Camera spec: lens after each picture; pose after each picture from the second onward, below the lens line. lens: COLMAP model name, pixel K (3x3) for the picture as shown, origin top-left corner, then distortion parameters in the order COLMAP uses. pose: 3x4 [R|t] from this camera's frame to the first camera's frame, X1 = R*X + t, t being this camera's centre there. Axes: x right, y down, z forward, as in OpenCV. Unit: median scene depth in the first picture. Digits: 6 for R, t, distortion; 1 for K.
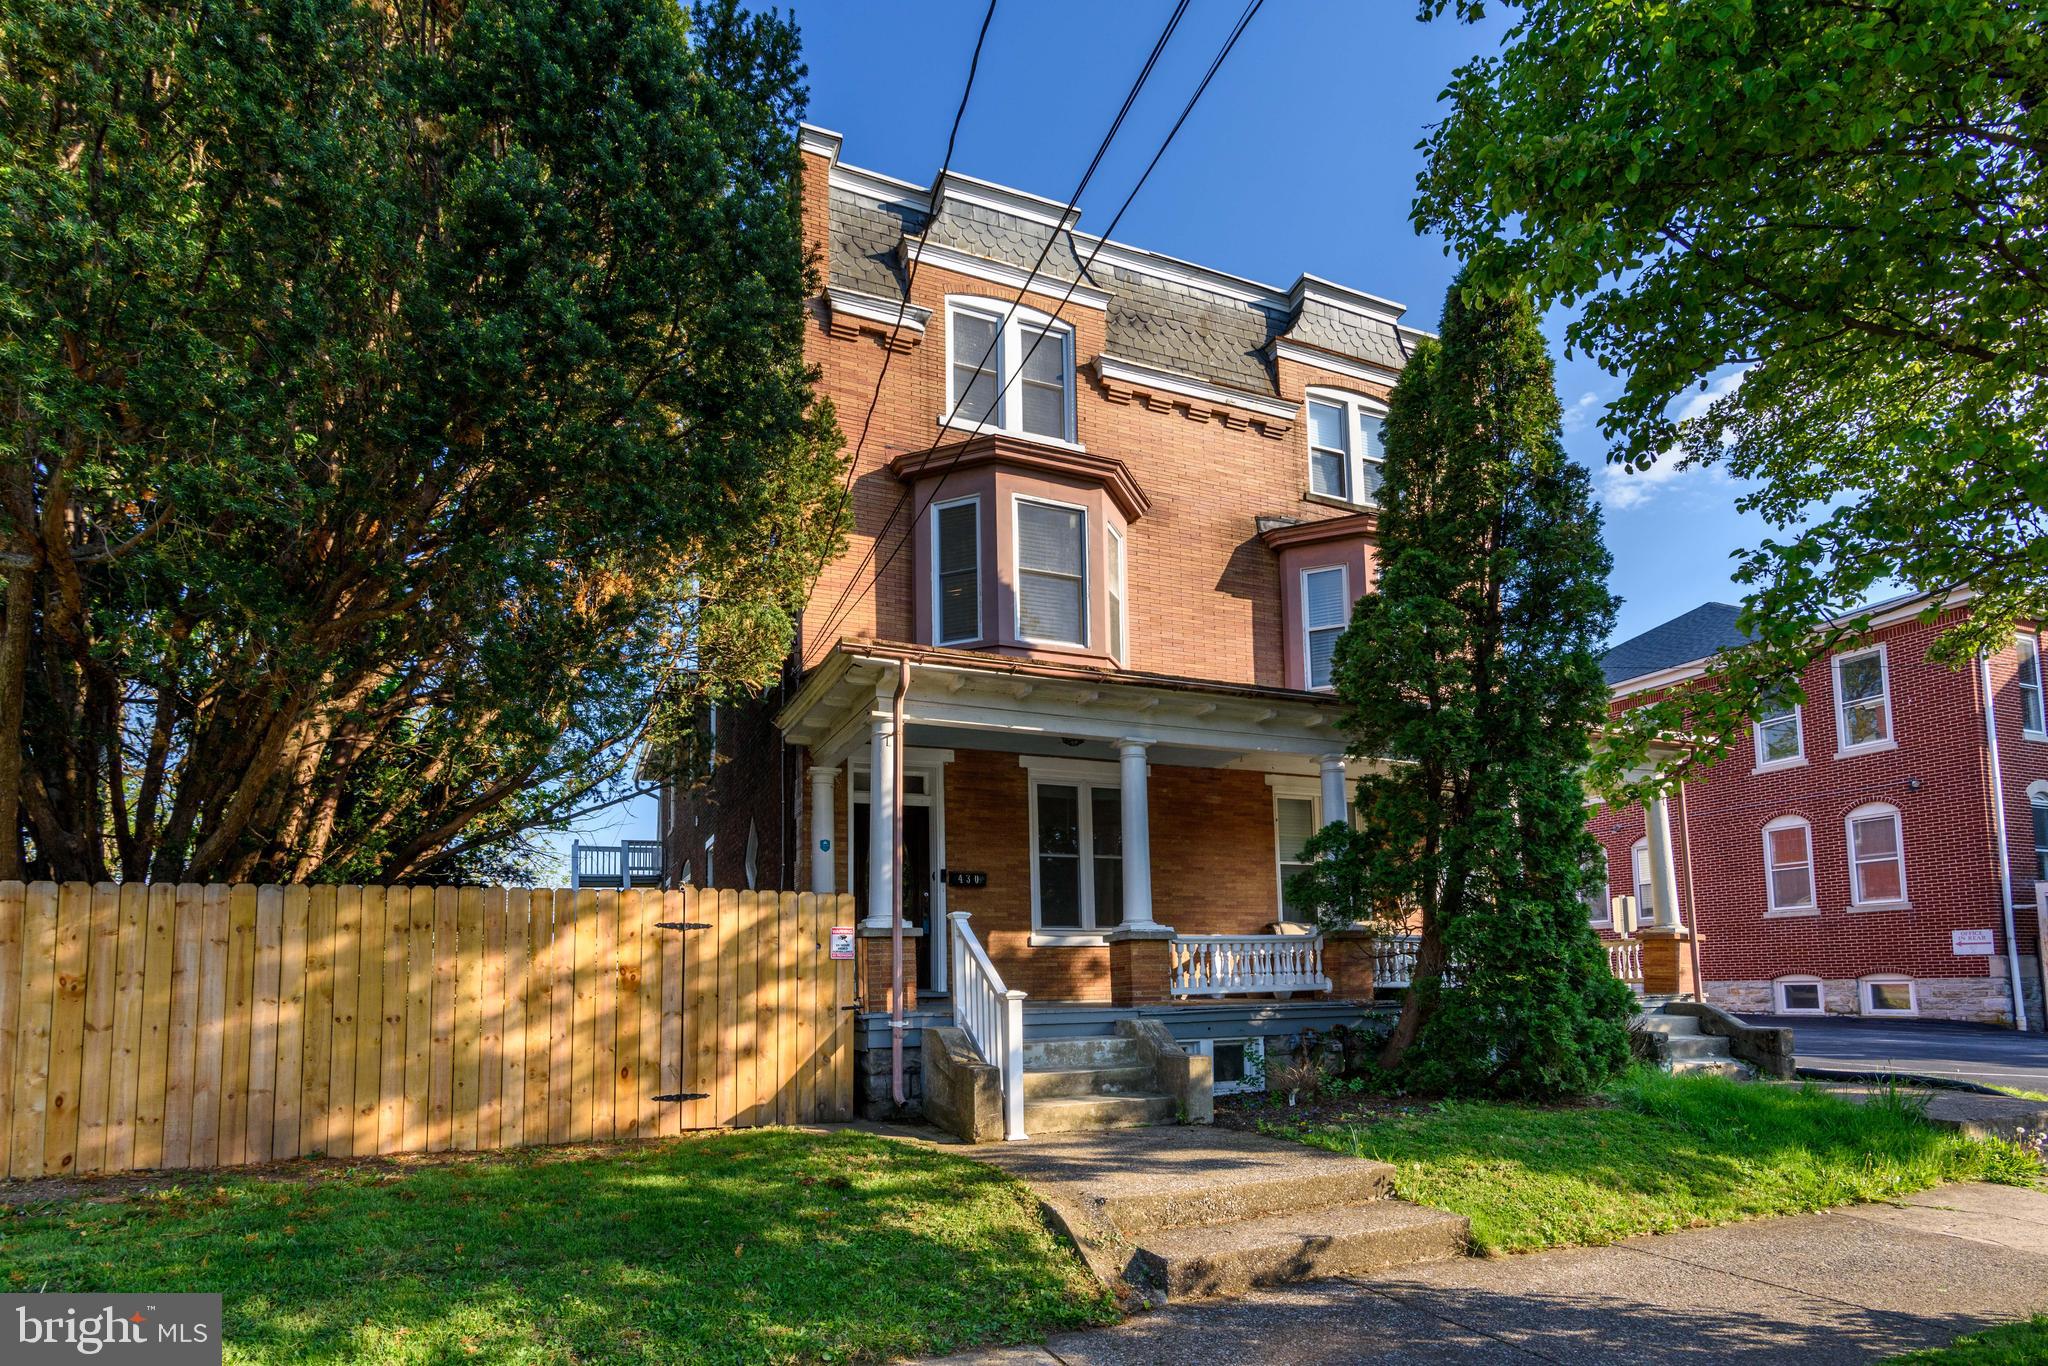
lens RADIAL K [[1023.4, 0, 966.7], [0, 1023.4, 711.5], [0, 0, 1]] dist [0.001803, 0.000755]
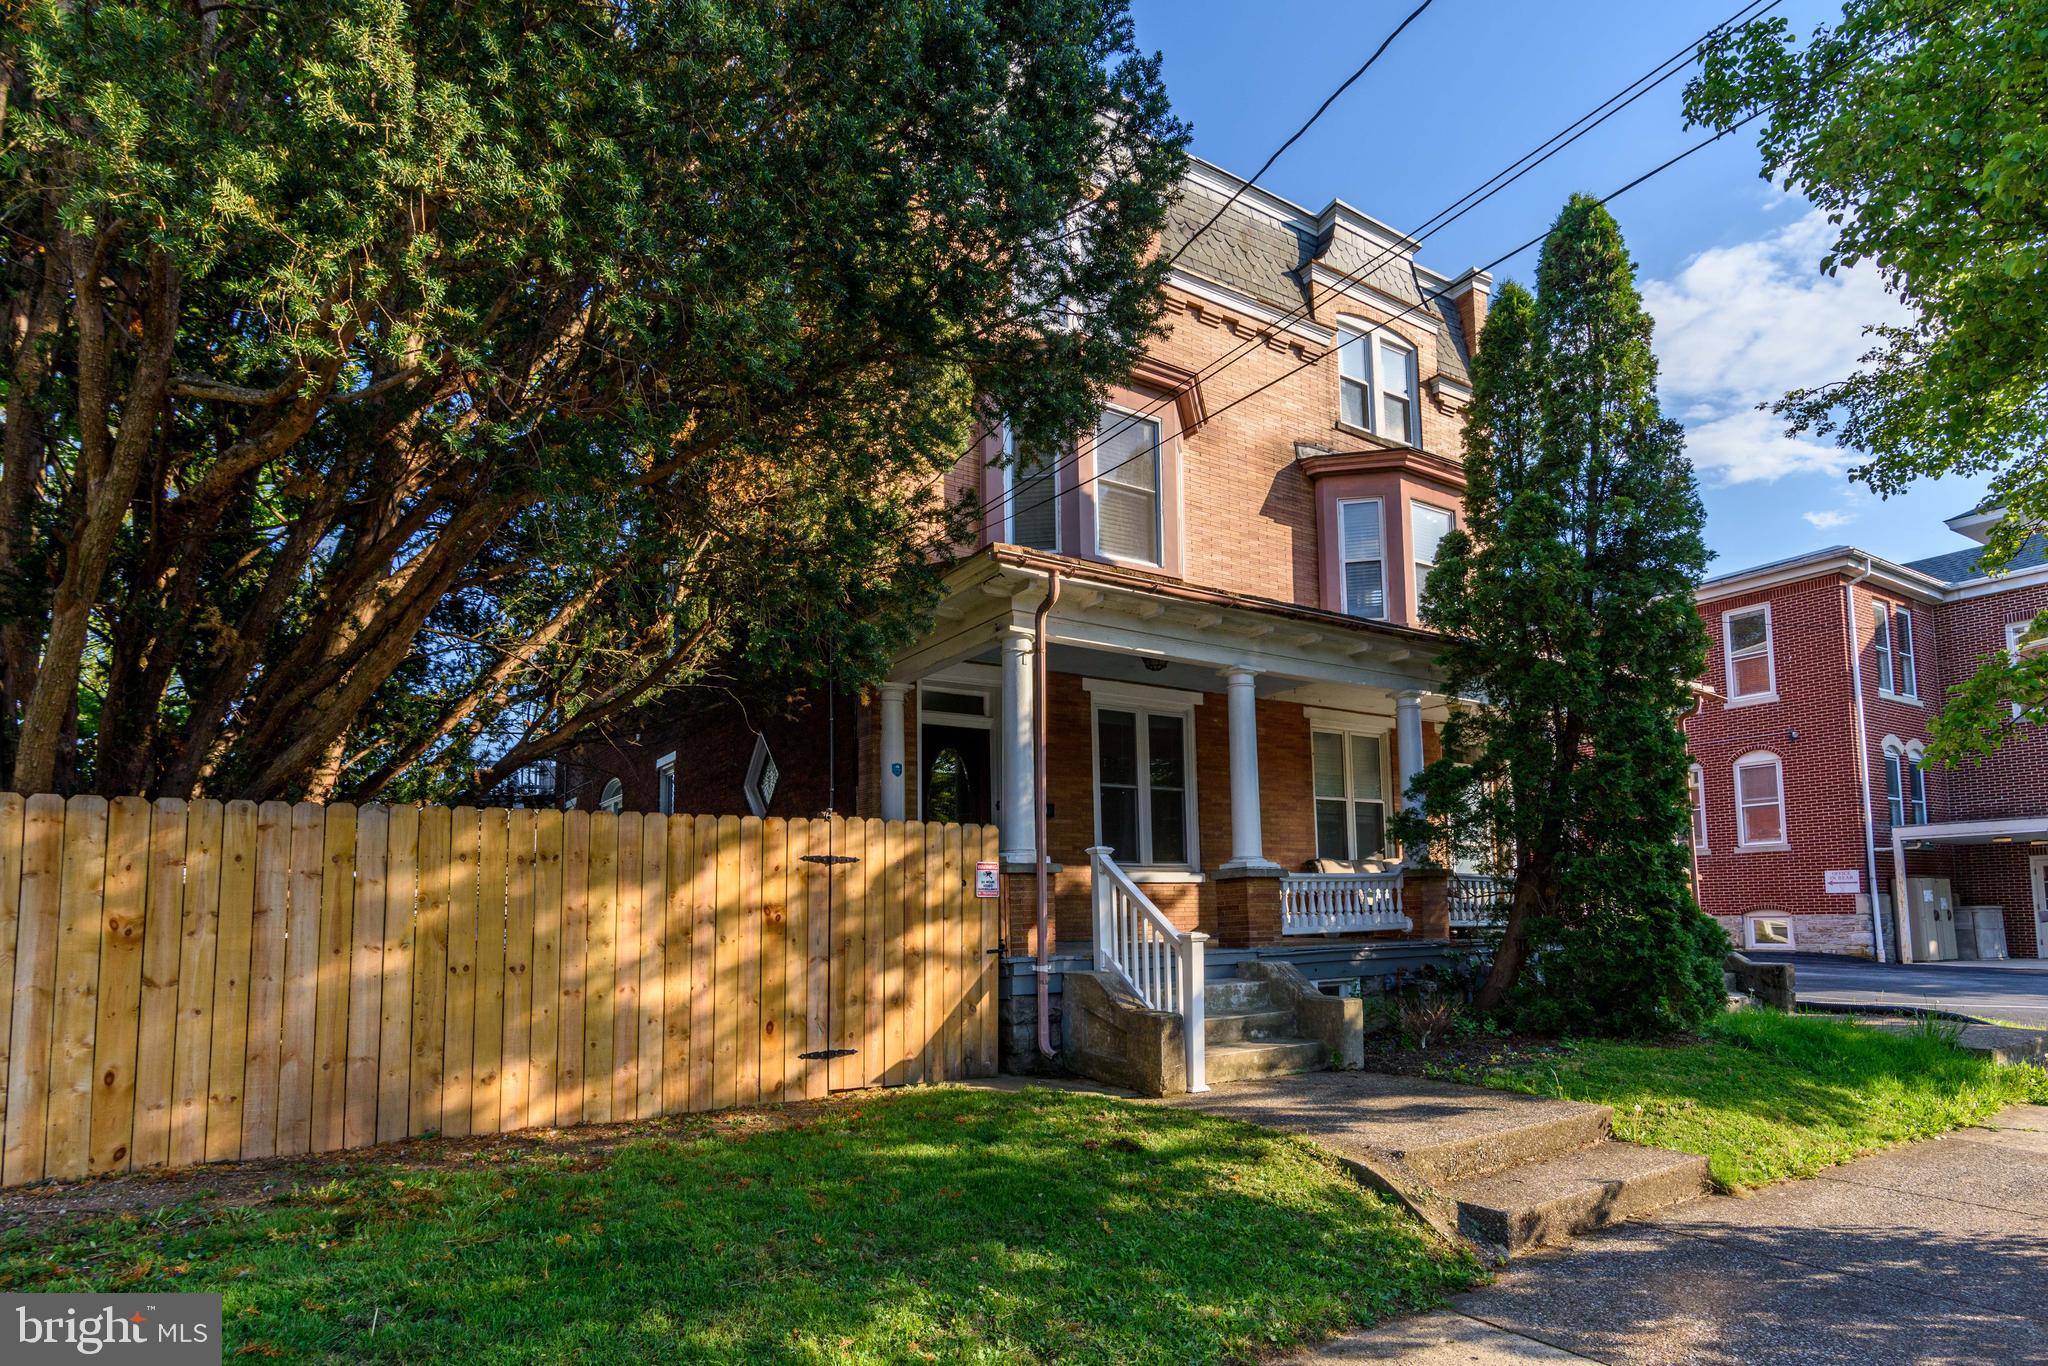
lens RADIAL K [[1101.8, 0, 985.1], [0, 1101.8, 615.5], [0, 0, 1]] dist [0.000831, 0.001049]
pose [[0.981393, 0.050773, 0.185176, -0.322357], [-0.049379, 0.998706, -0.012131, 0.003945], [-0.185553, 0.002761, 0.982630, 0.038522]]
